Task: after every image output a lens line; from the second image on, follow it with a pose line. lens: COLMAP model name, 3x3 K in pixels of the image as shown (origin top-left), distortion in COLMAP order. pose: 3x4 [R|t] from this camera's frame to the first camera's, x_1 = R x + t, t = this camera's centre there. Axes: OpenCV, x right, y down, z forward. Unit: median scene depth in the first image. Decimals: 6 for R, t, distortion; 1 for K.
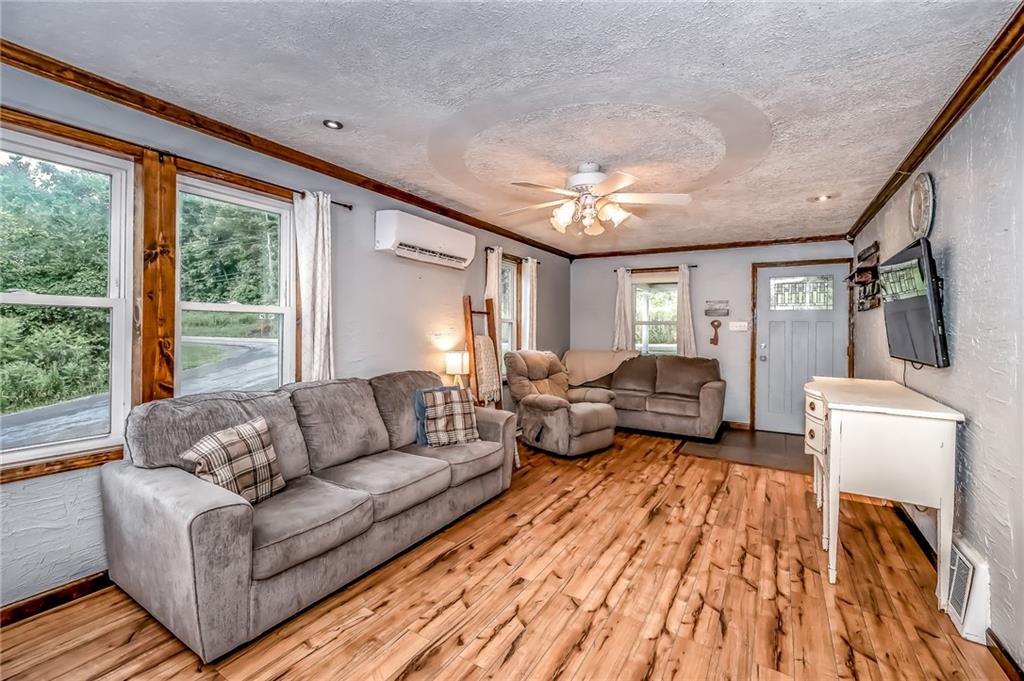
lens RADIAL K [[422.4, 0, 518.0], [0, 422.4, 323.1], [0, 0, 1]] dist [0.000068, -0.000038]
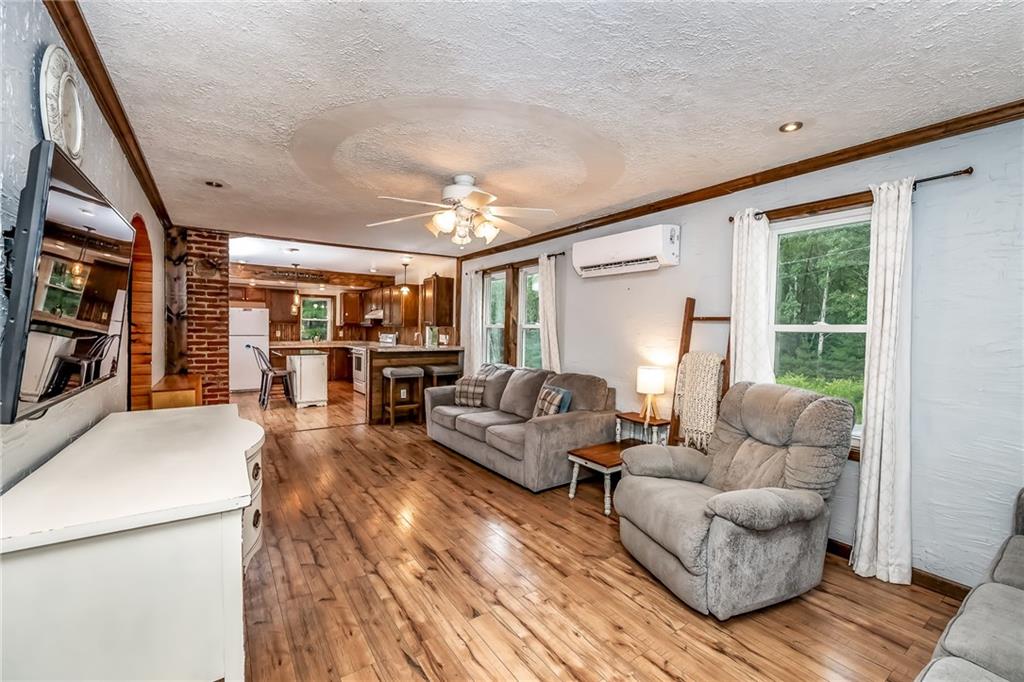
lens RADIAL K [[455.7, 0, 538.1], [0, 455.7, 342.5], [0, 0, 1]] dist [-0.003065, 0.000342]
pose [[-0.390896, 0.009539, -0.920386, 1.139820], [-0.007960, 0.999874, 0.013744, 0.009587], [0.920401, 0.012699, -0.390770, 1.641505]]
